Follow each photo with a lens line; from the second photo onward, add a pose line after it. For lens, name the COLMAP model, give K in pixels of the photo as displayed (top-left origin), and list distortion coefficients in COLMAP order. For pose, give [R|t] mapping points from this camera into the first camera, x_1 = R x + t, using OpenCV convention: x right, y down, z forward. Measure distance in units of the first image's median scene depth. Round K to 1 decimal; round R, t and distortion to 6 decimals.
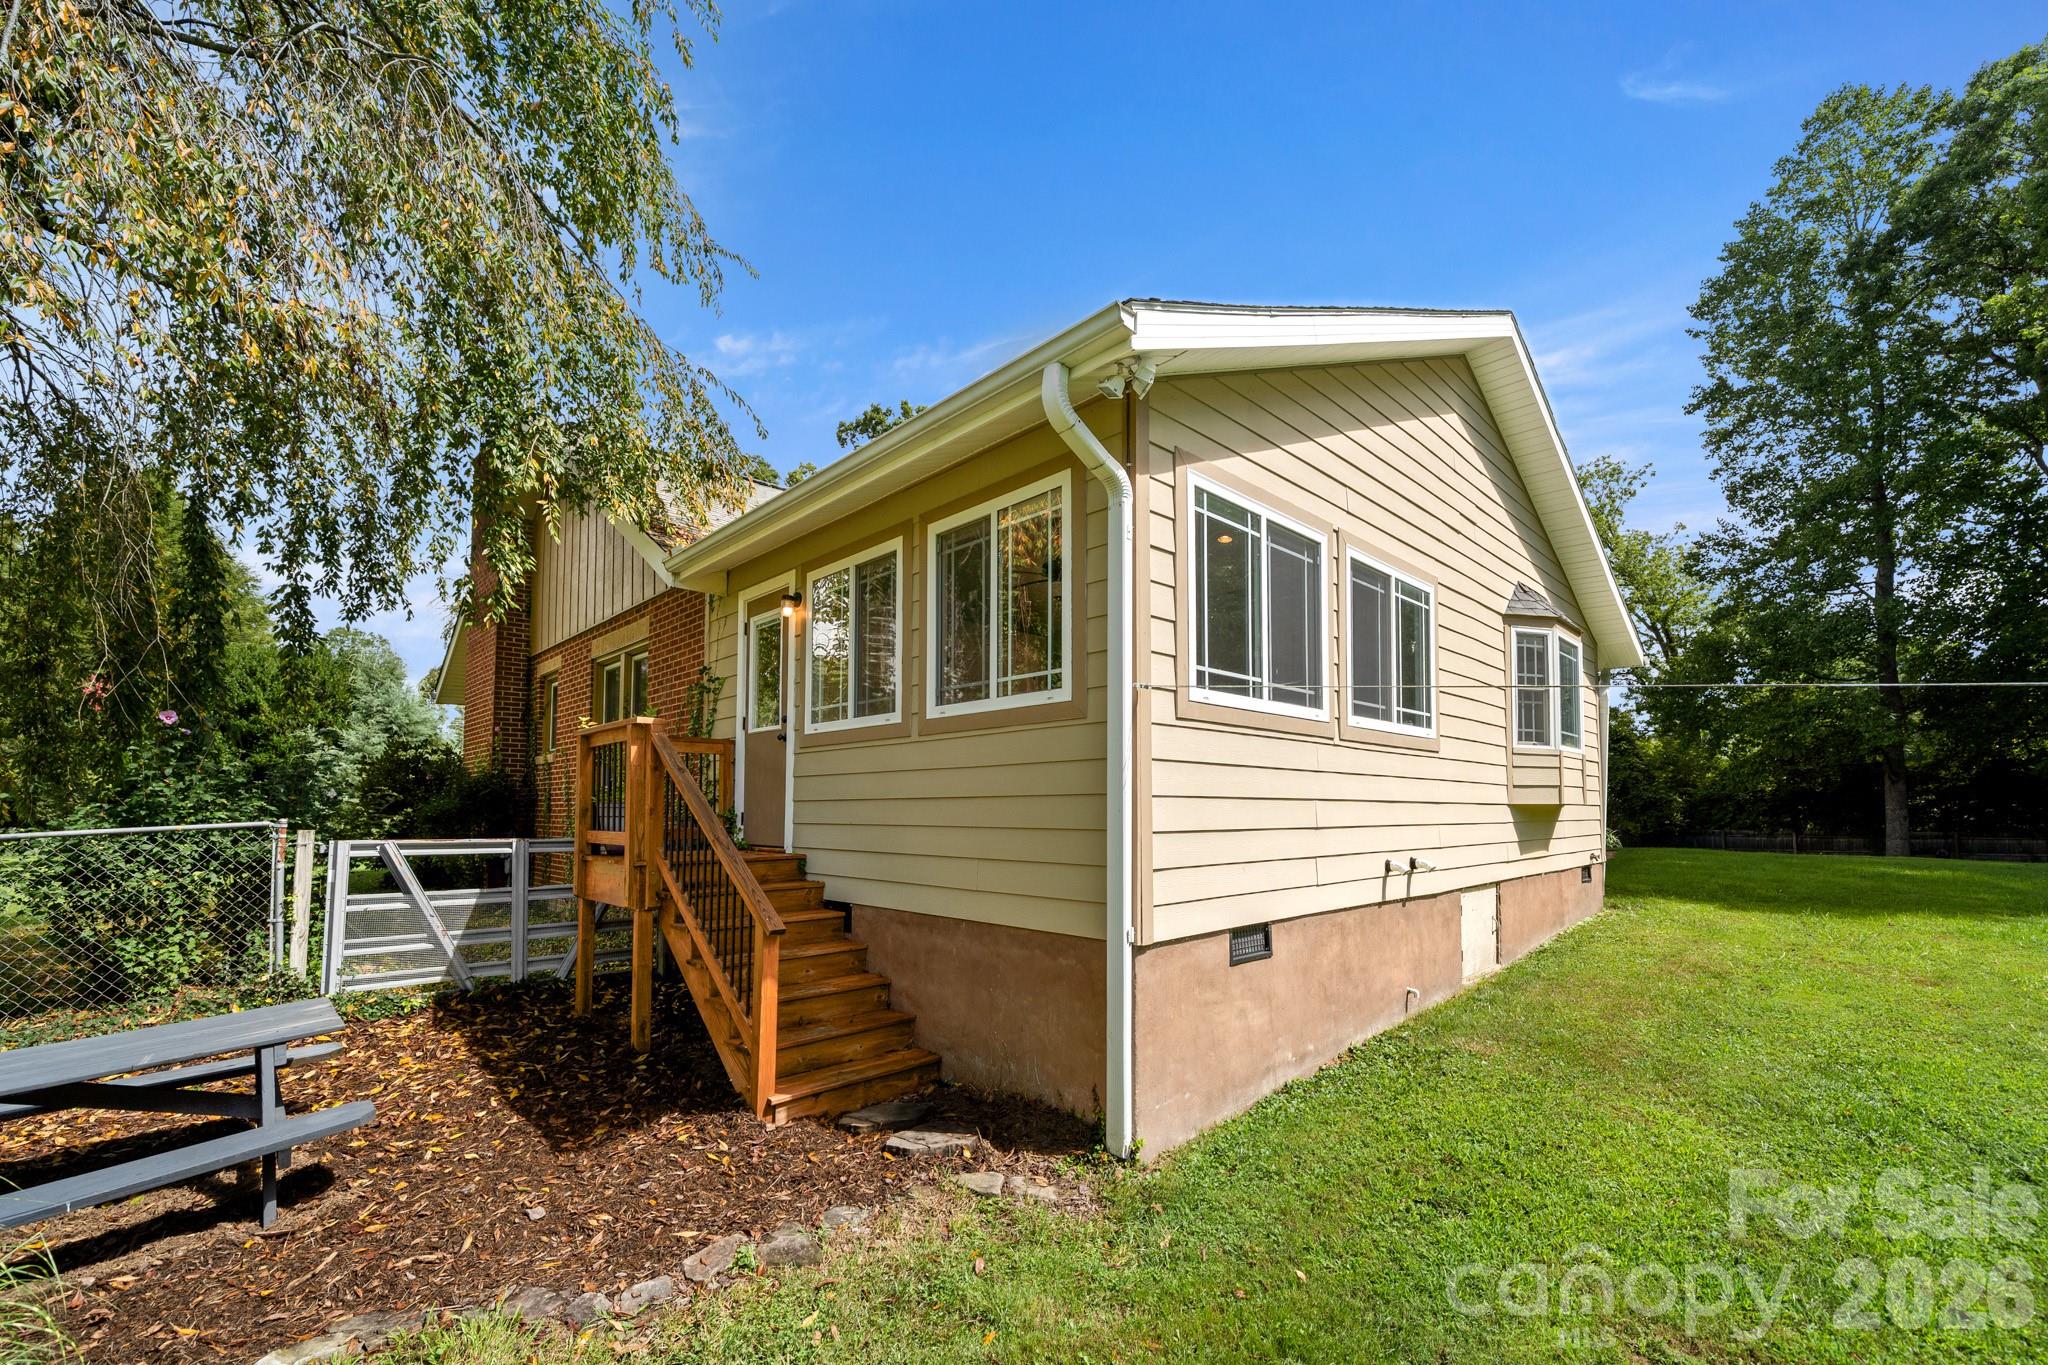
lens RADIAL K [[811.4, 0, 1055.6], [0, 811.4, 769.5], [0, 0, 1]] dist [0.002281, -0.000065]
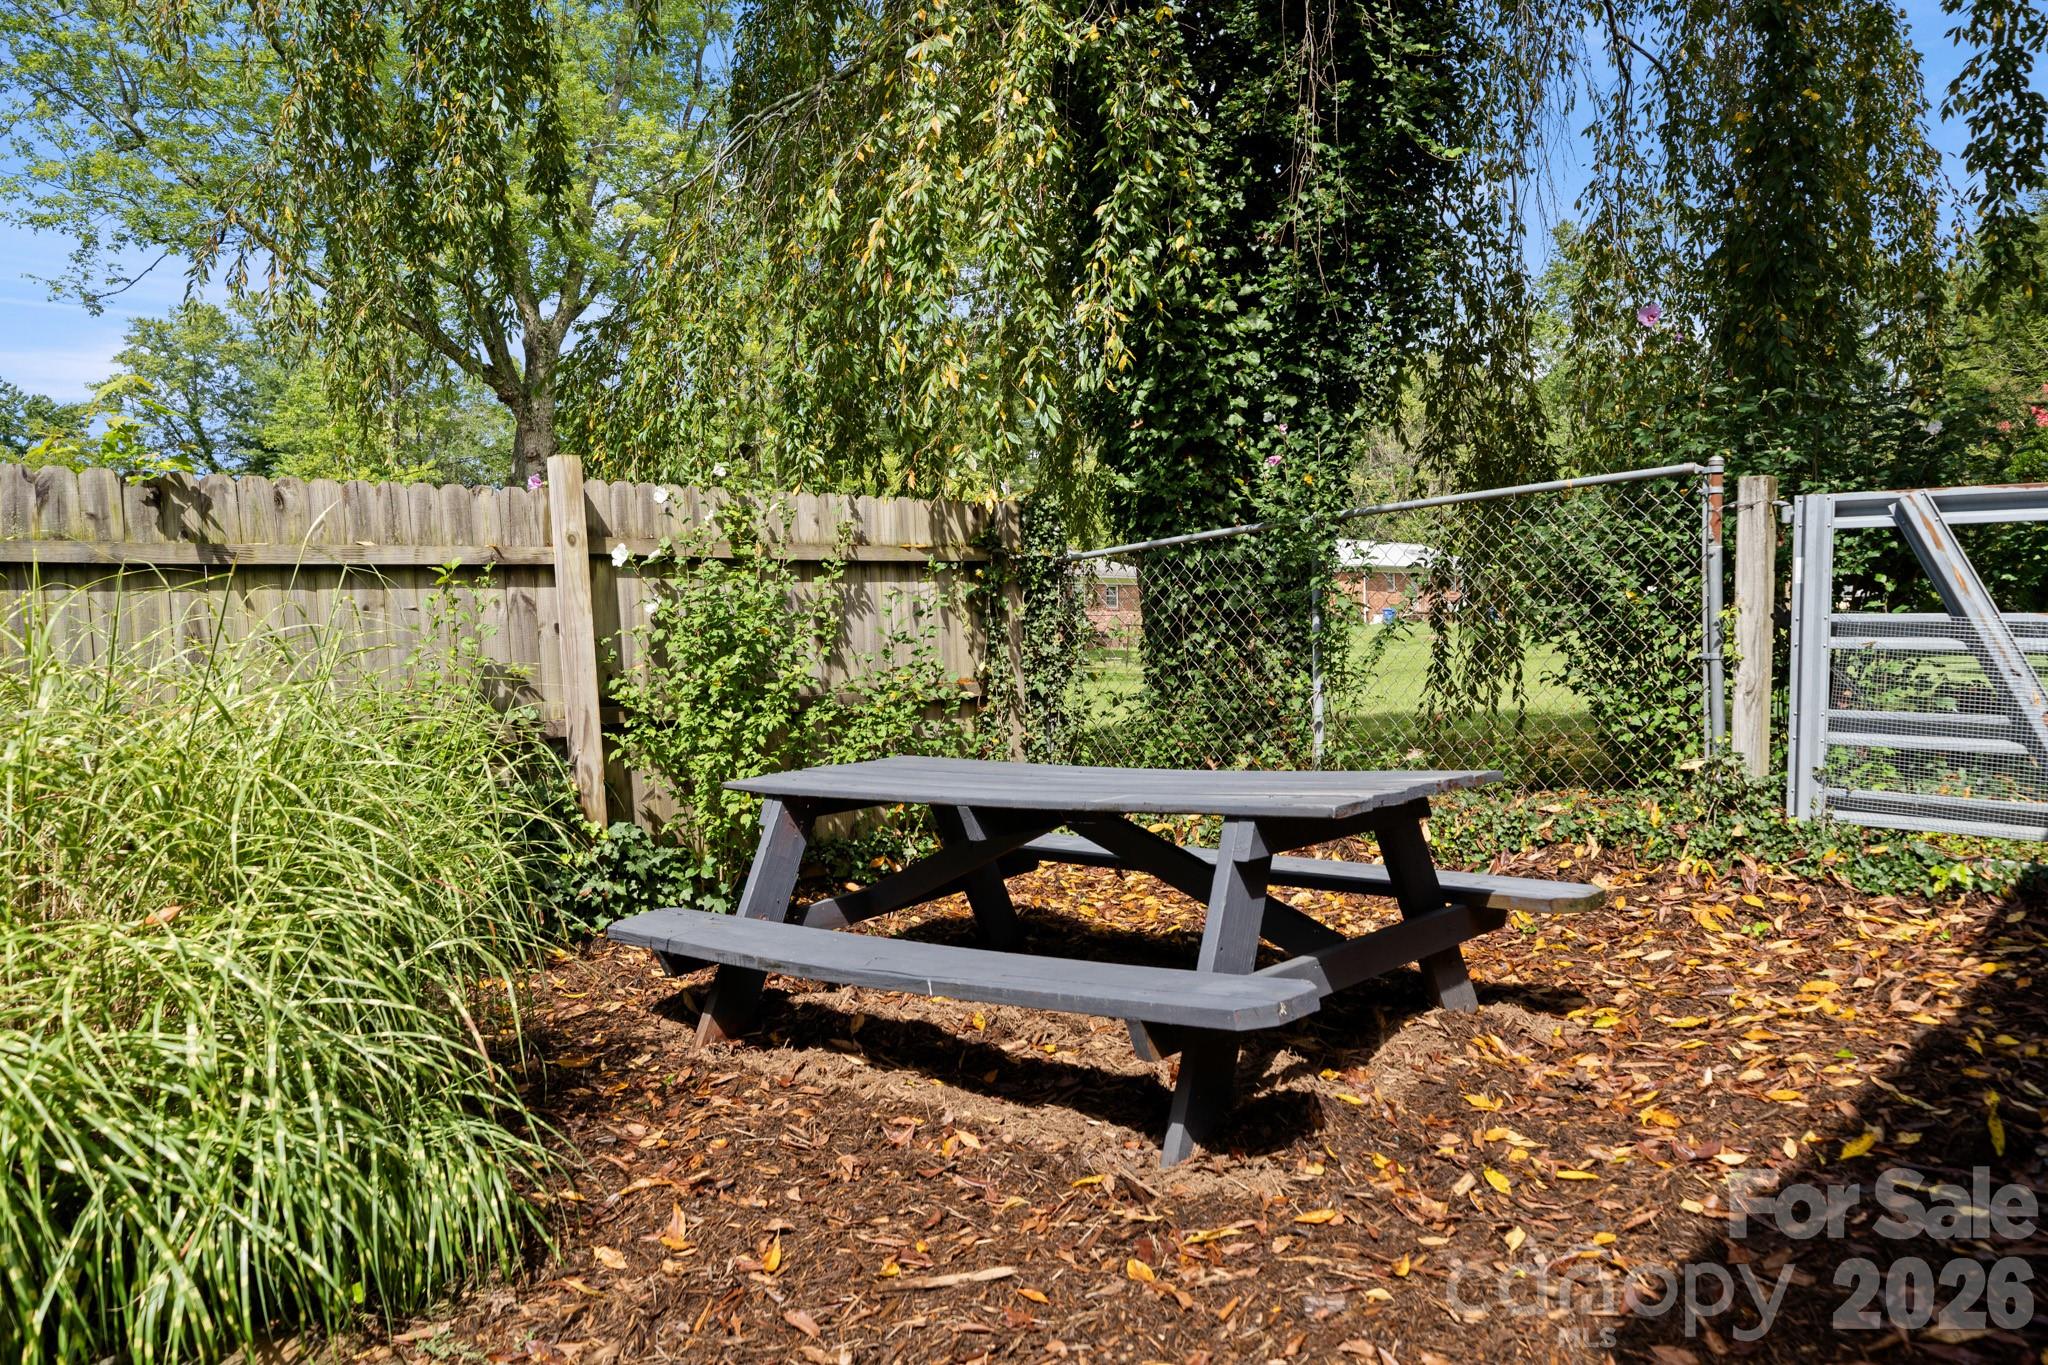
lens RADIAL K [[1391.4, 0, 1019.4], [0, 1391.4, 675.3], [0, 0, 1]] dist [0.009025, 0.007235]
pose [[-0.000397, 0.029579, -0.999562, -0.084292], [0.063032, 0.997576, 0.029495, 0.140785], [0.998011, -0.062993, -0.002260, 0.555529]]
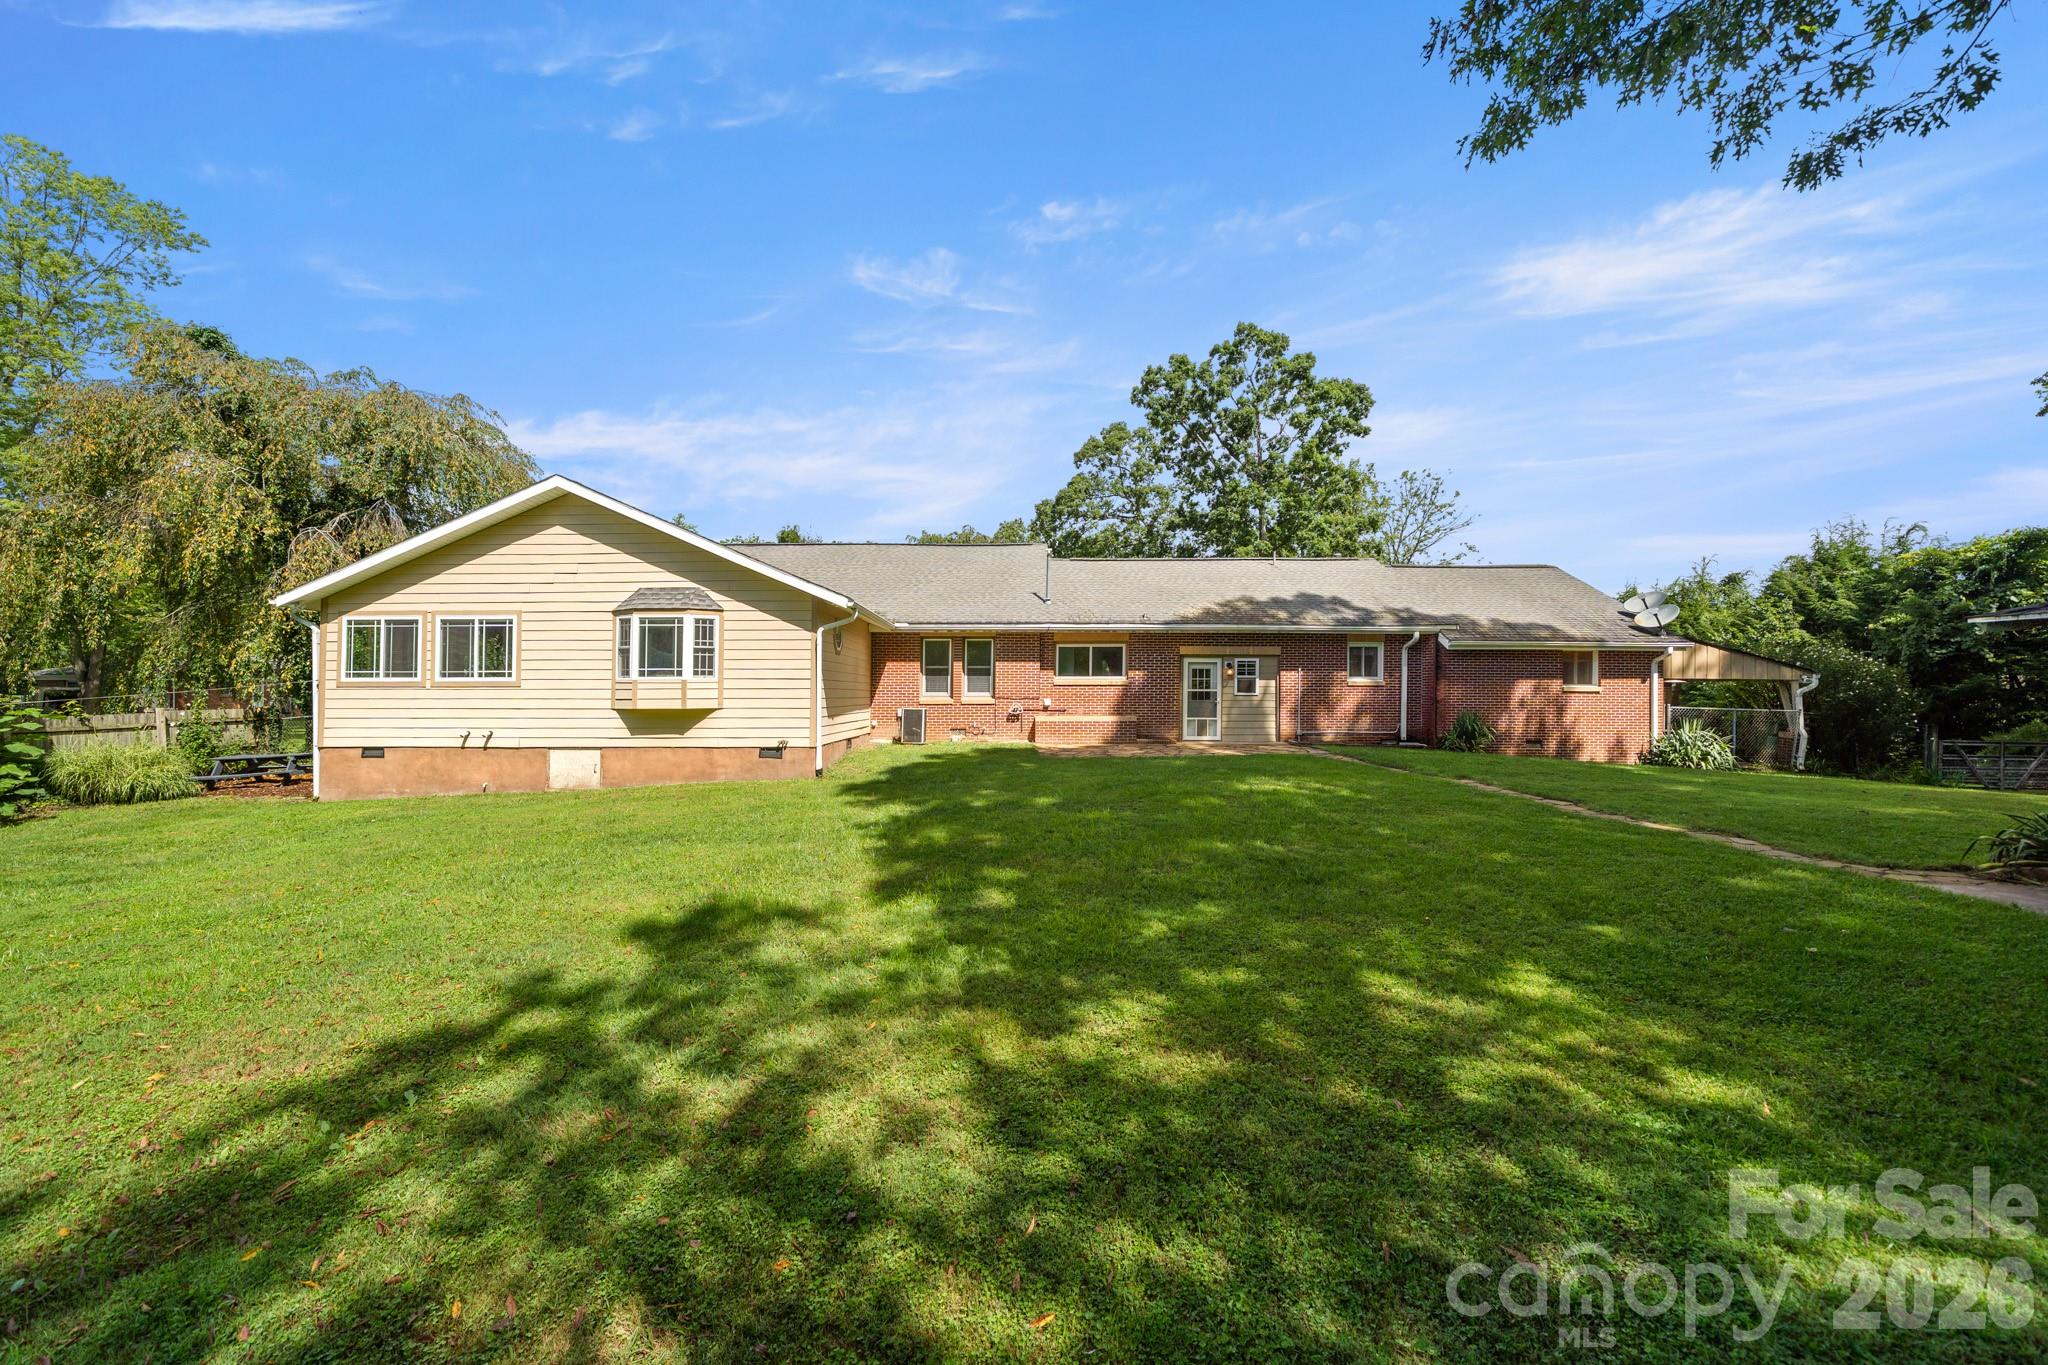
lens RADIAL K [[723.0, 0, 1022.4], [0, 723.0, 677.6], [0, 0, 1]] dist [-0.003004, -0.000110]
pose [[0.714287, -0.018515, -0.699608, 3.439895], [0.036097, 0.999294, 0.010408, -0.020987], [0.698921, -0.032687, 0.714451, 0.622555]]
